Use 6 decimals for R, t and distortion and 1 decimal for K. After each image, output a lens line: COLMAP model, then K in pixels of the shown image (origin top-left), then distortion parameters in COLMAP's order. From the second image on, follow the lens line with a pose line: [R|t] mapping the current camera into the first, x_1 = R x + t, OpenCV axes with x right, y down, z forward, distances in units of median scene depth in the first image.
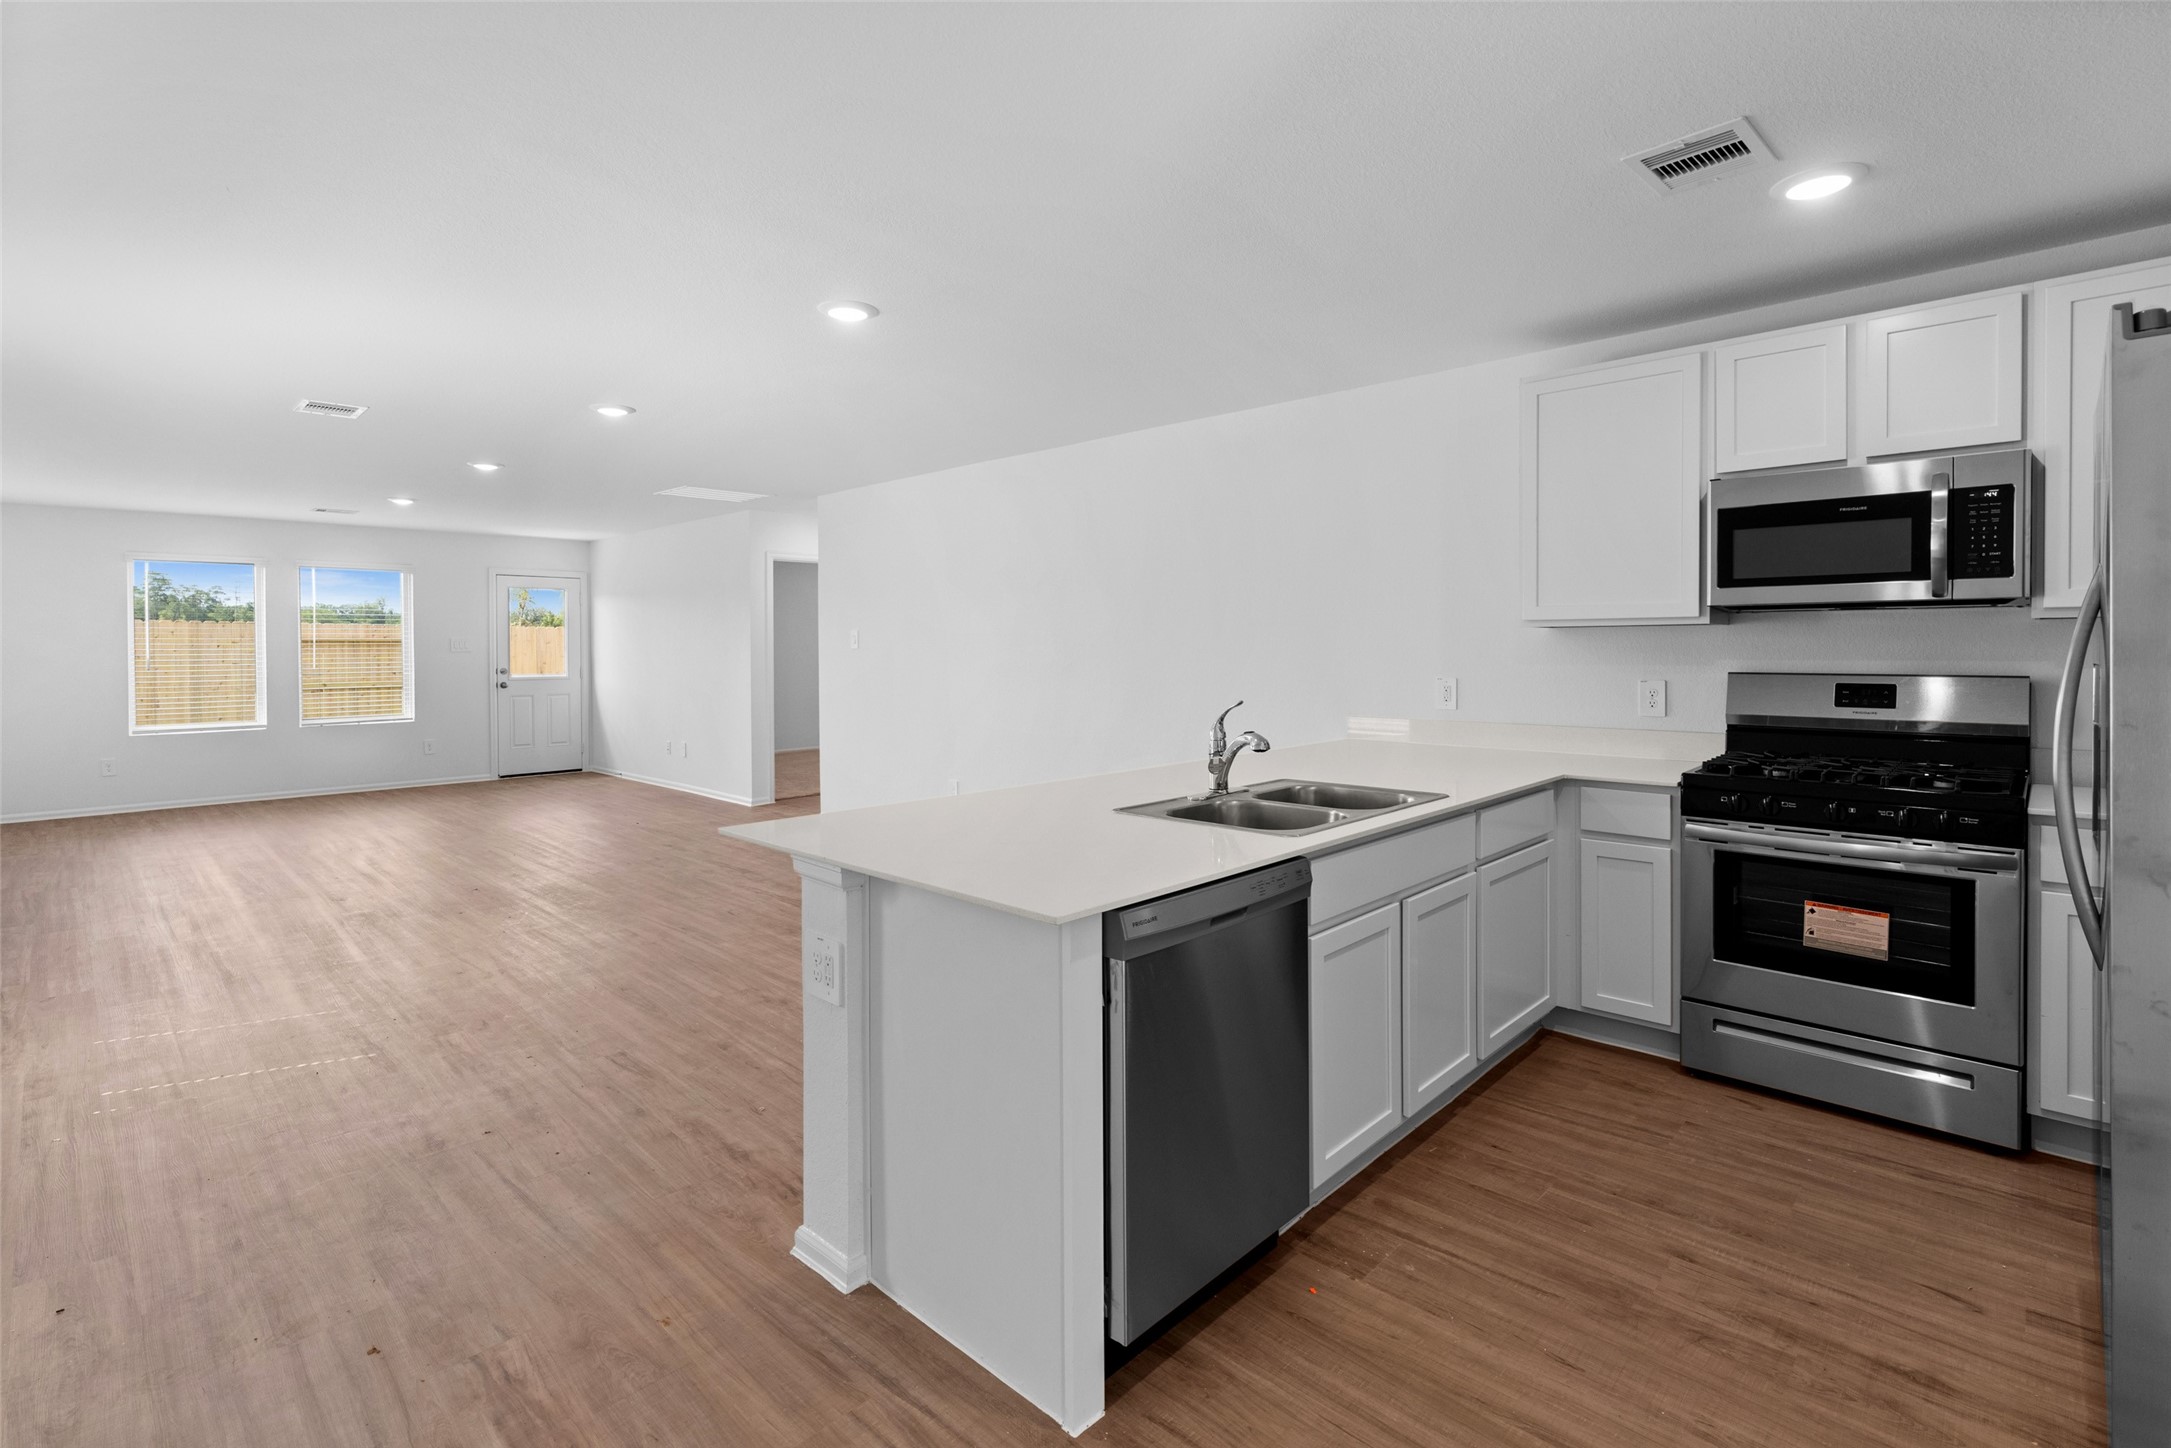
lens RADIAL K [[1000.9, 0, 1083.0], [0, 1000.9, 661.4], [0, 0, 1]] dist [-0.006337, 0.001687]
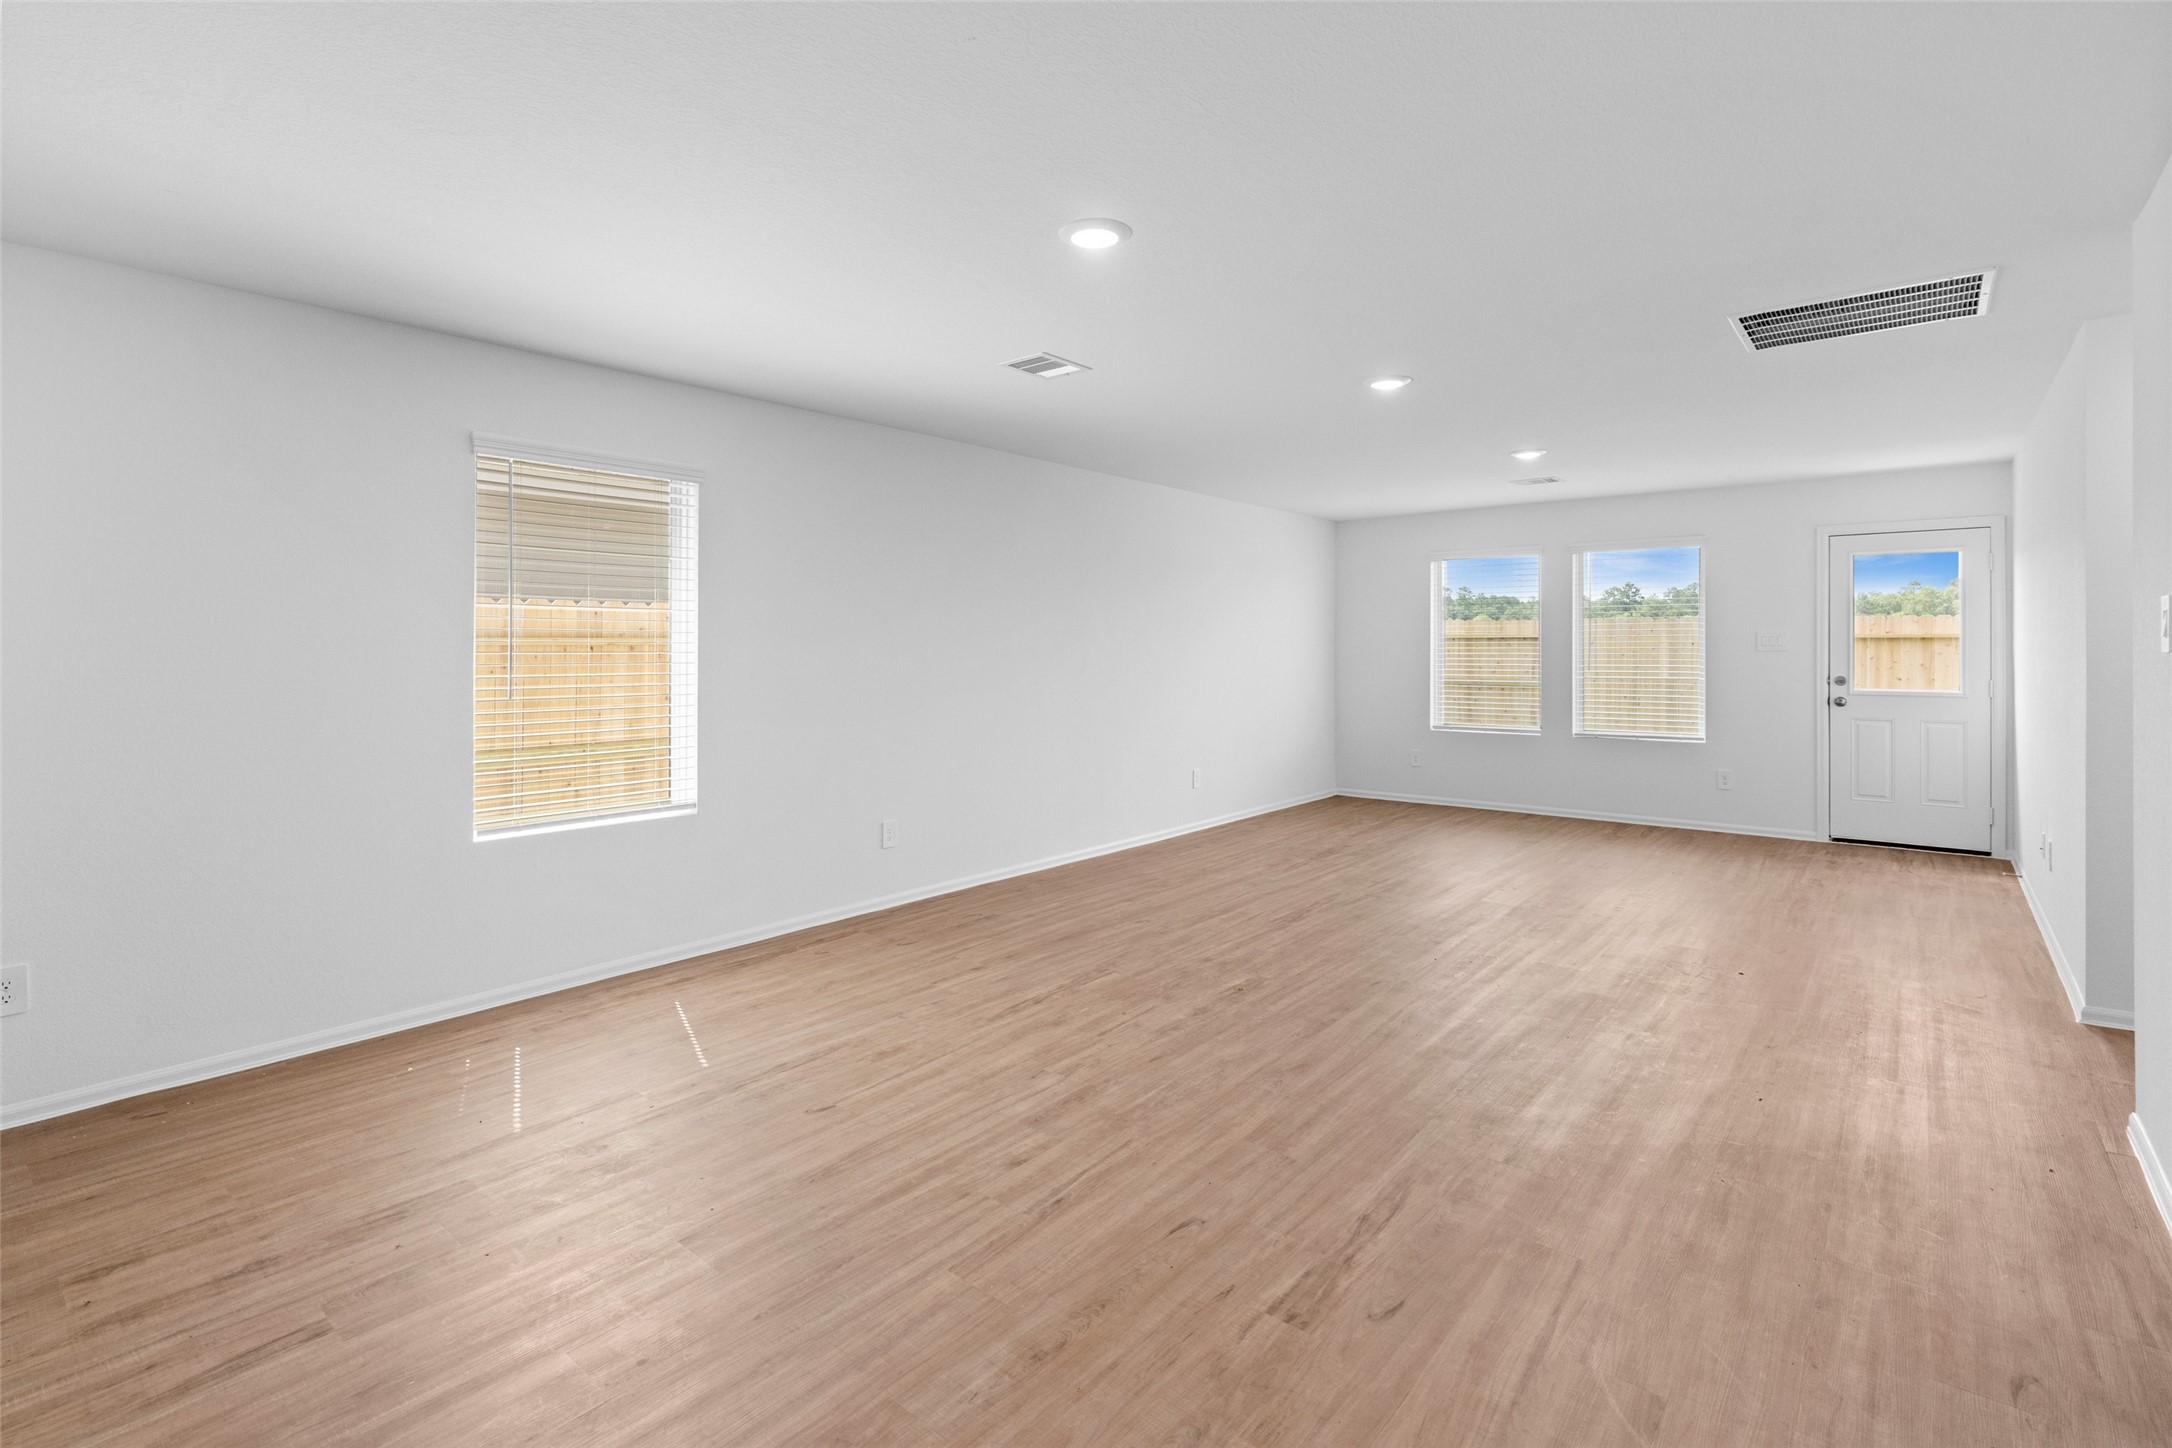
lens RADIAL K [[1001.3, 0, 1049.5], [0, 1001.3, 641.1], [0, 0, 1]] dist [-0.006337, 0.001687]
pose [[0.048596, -0.003060, -0.998814, 0.050203], [-0.011393, 0.999929, -0.003618, -0.007814], [0.998754, 0.011555, 0.048557, 0.452803]]
